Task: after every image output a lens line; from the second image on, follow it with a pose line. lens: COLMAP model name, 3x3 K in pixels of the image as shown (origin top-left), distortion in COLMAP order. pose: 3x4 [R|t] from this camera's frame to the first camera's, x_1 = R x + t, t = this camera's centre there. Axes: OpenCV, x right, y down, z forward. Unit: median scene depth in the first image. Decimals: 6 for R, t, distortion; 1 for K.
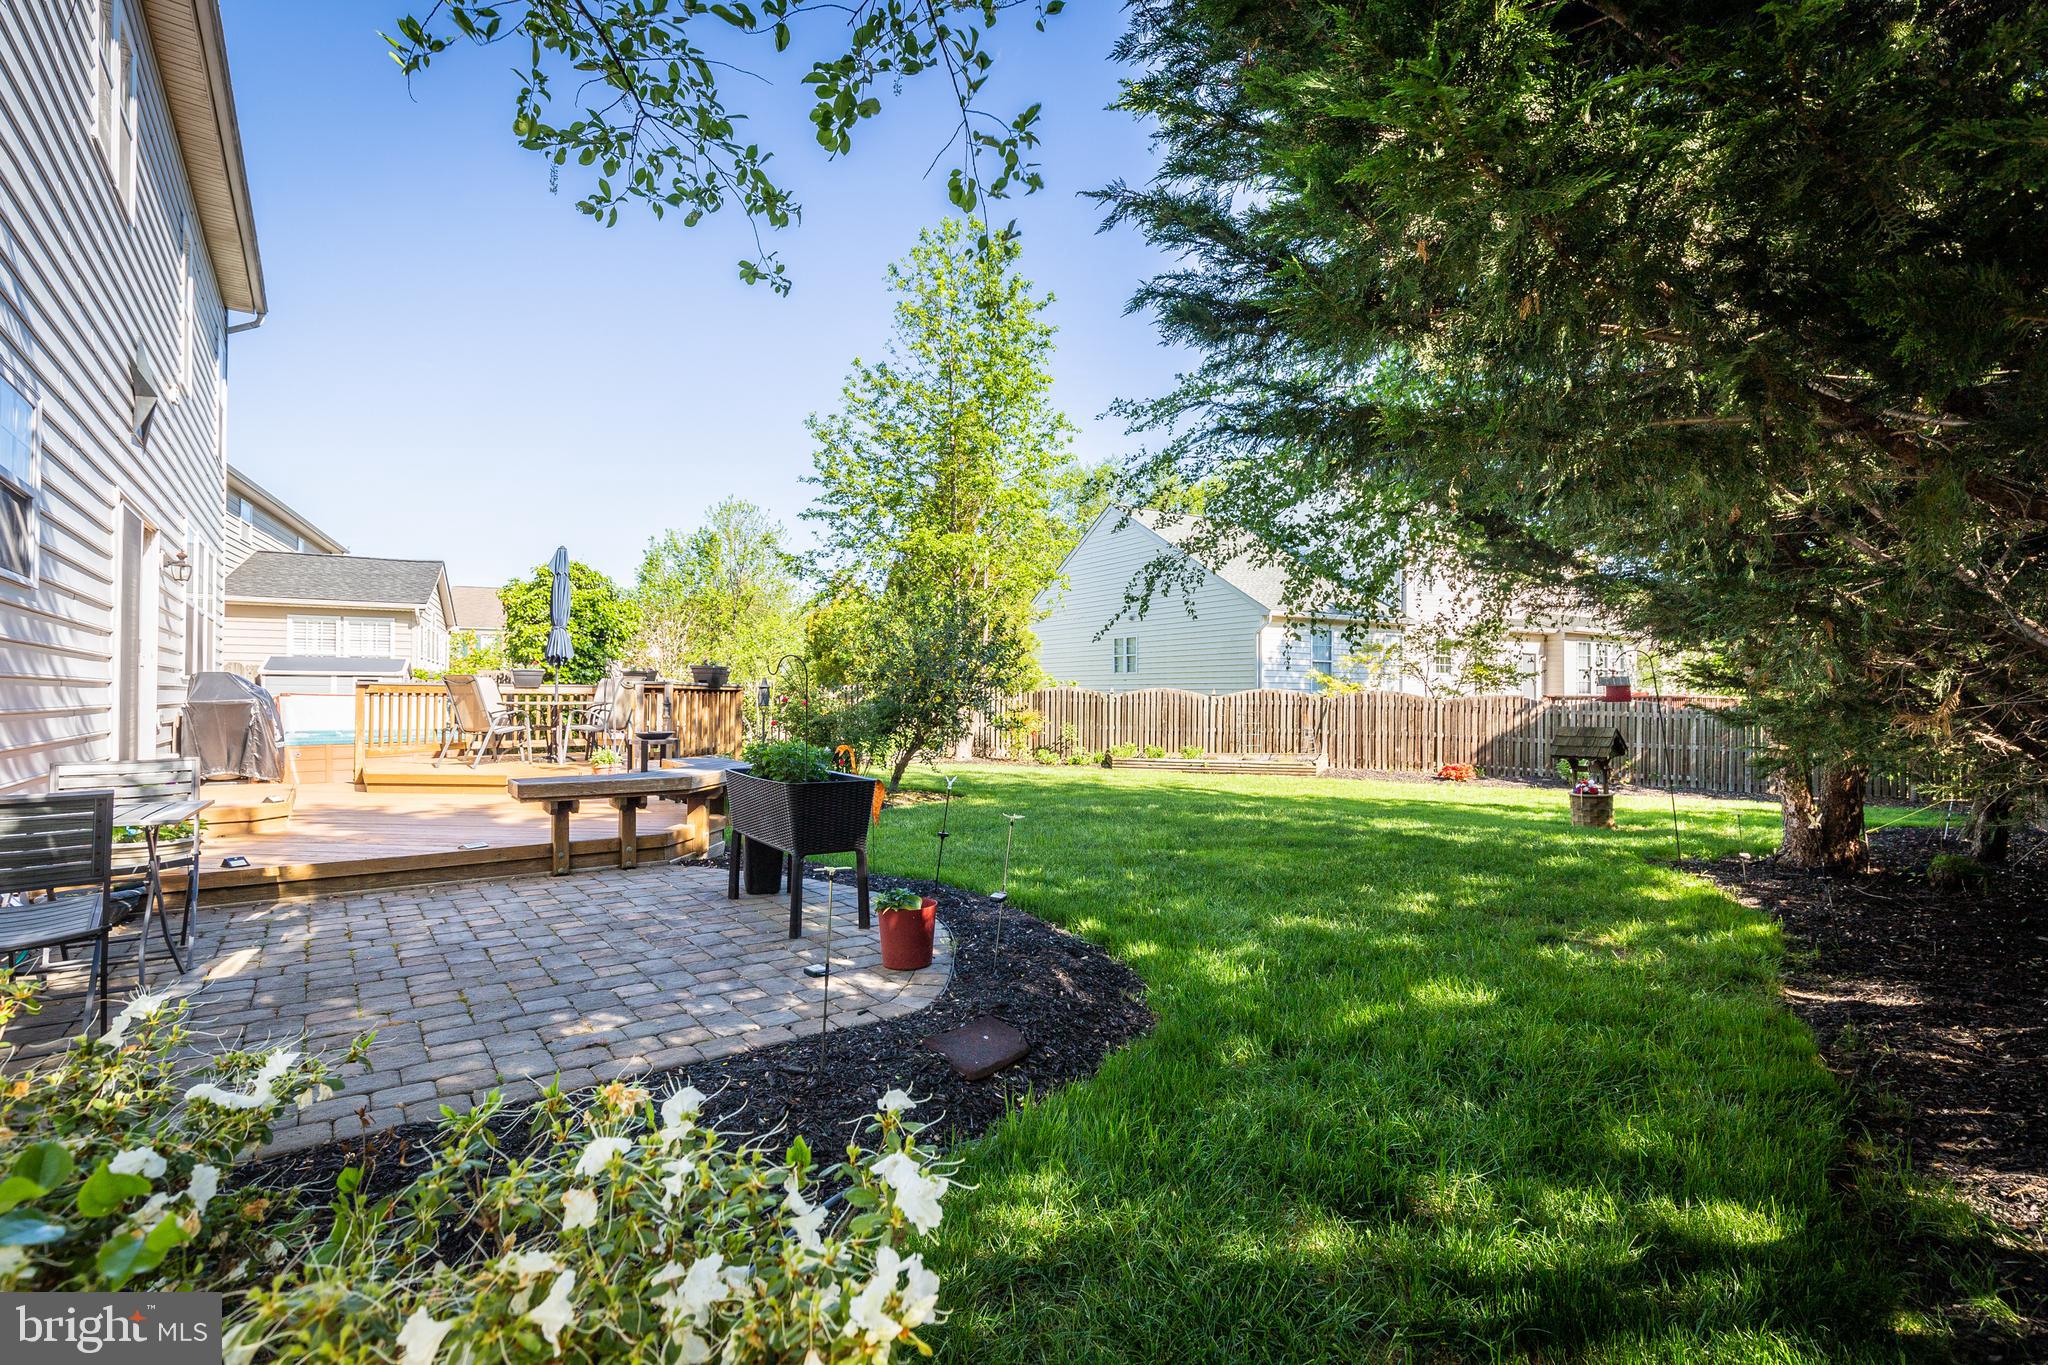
lens RADIAL K [[965.2, 0, 1053.2], [0, 965.2, 696.1], [0, 0, 1]] dist [0.002020, 0.000125]
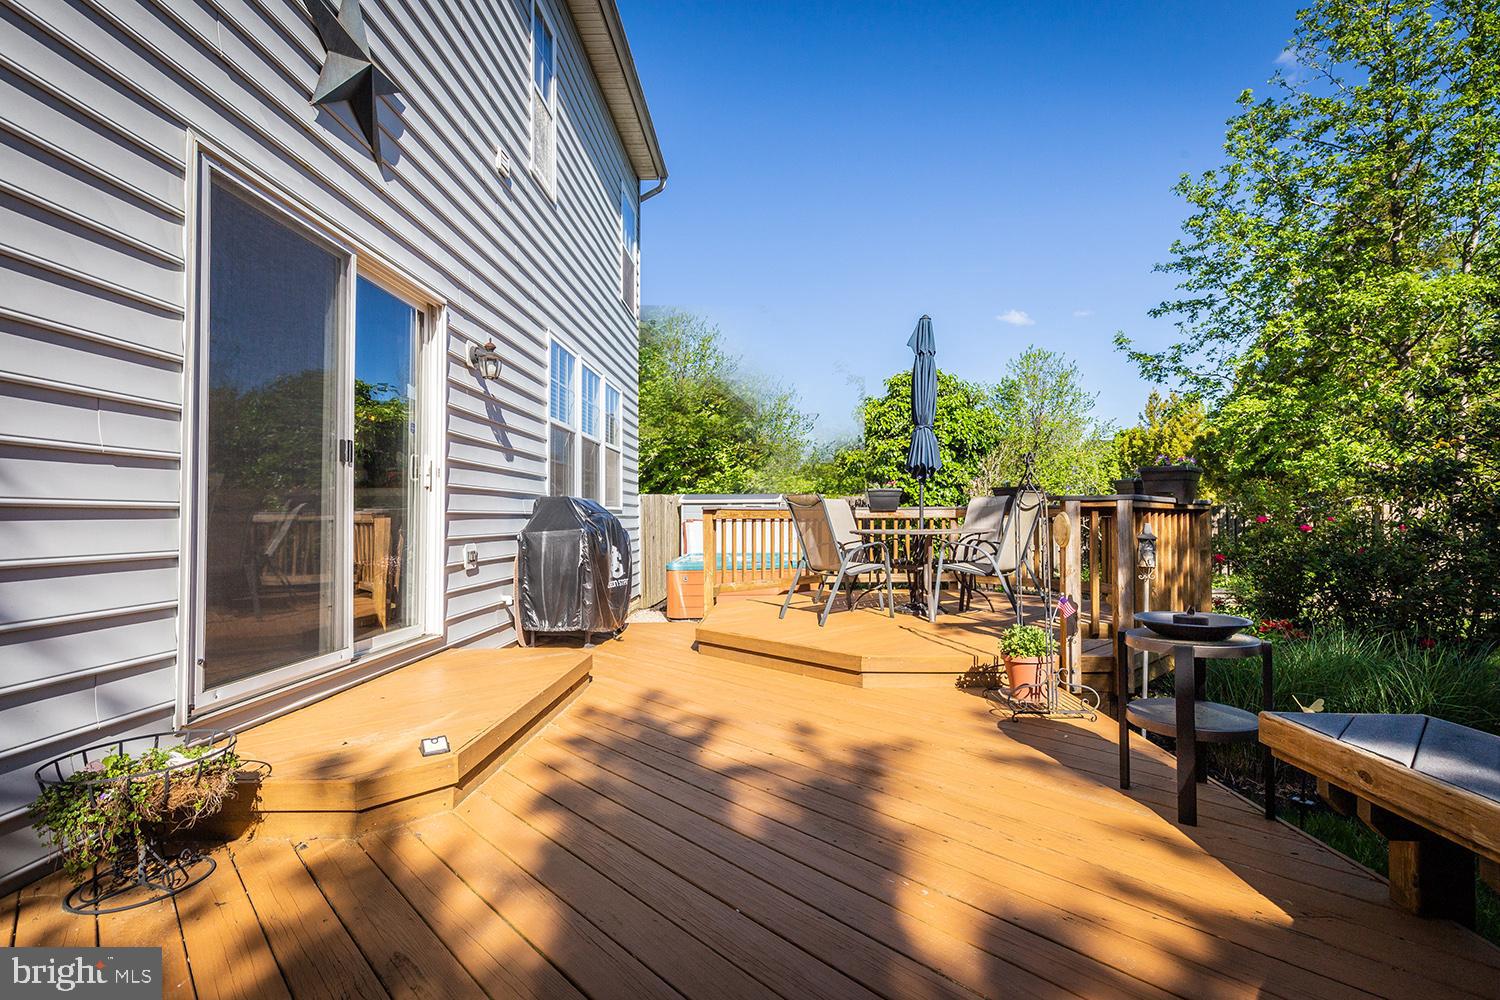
lens RADIAL K [[696.6, 0, 753.0], [0, 696.6, 503.9], [0, 0, 1]] dist [0.002708, 0.000100]
pose [[0.781547, -0.022013, -0.623457, -0.234584], [0.010520, 0.999700, -0.022110, -0.002546], [0.623757, 0.010721, 0.781545, 0.419094]]
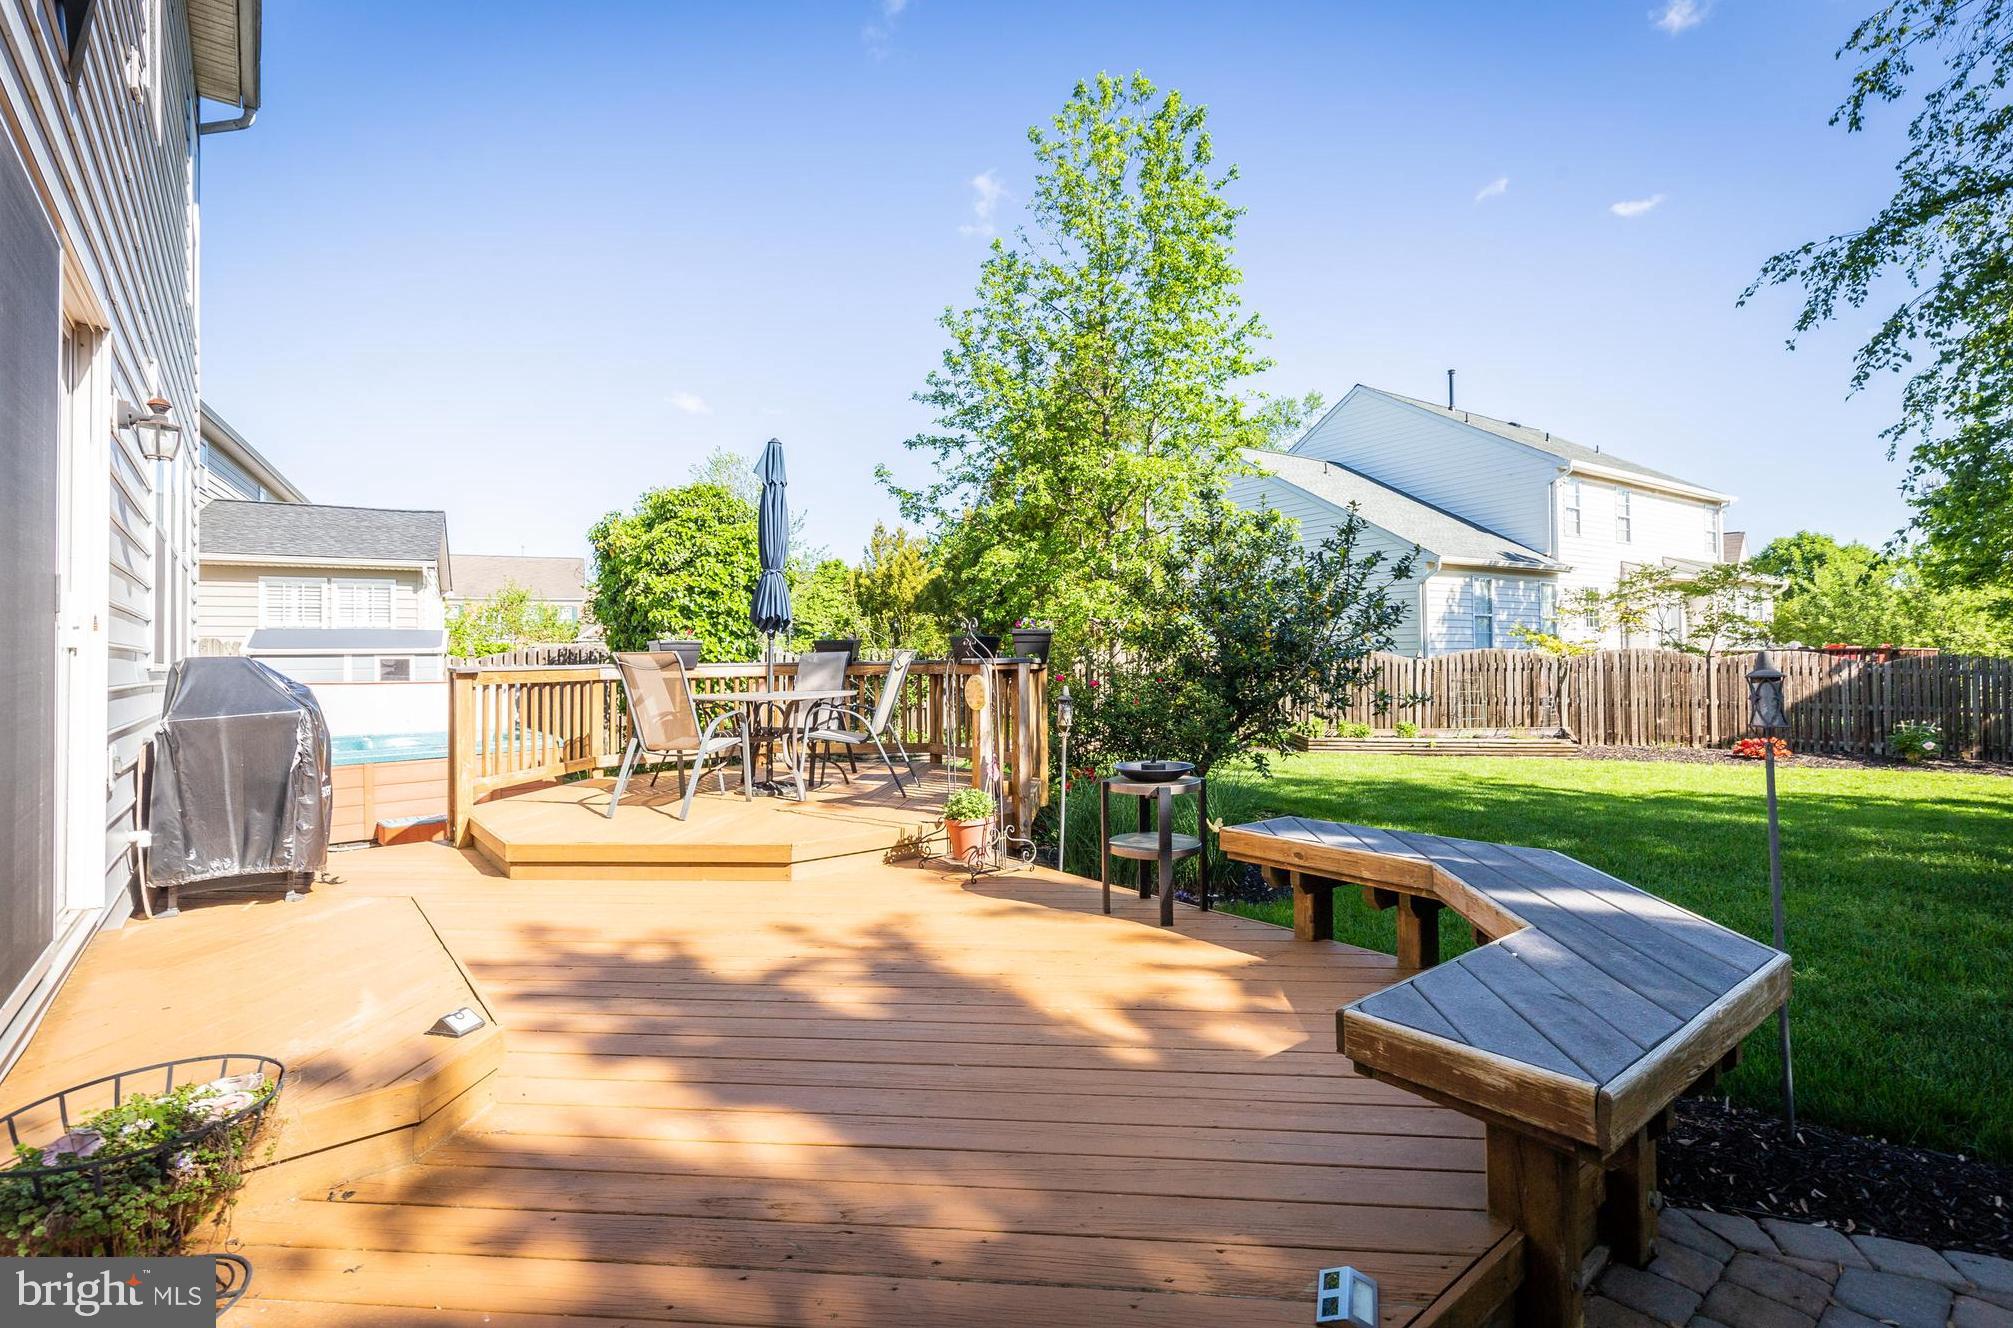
lens RADIAL K [[941.4, 0, 1002.4], [0, 941.4, 643.9], [0, 0, 1]] dist [0.008886, 0.000348]
pose [[0.999540, -0.018541, 0.023981, -0.312345], [0.018898, 0.999713, -0.014734, -0.011239], [-0.023701, 0.015181, 0.999604, 0.329342]]
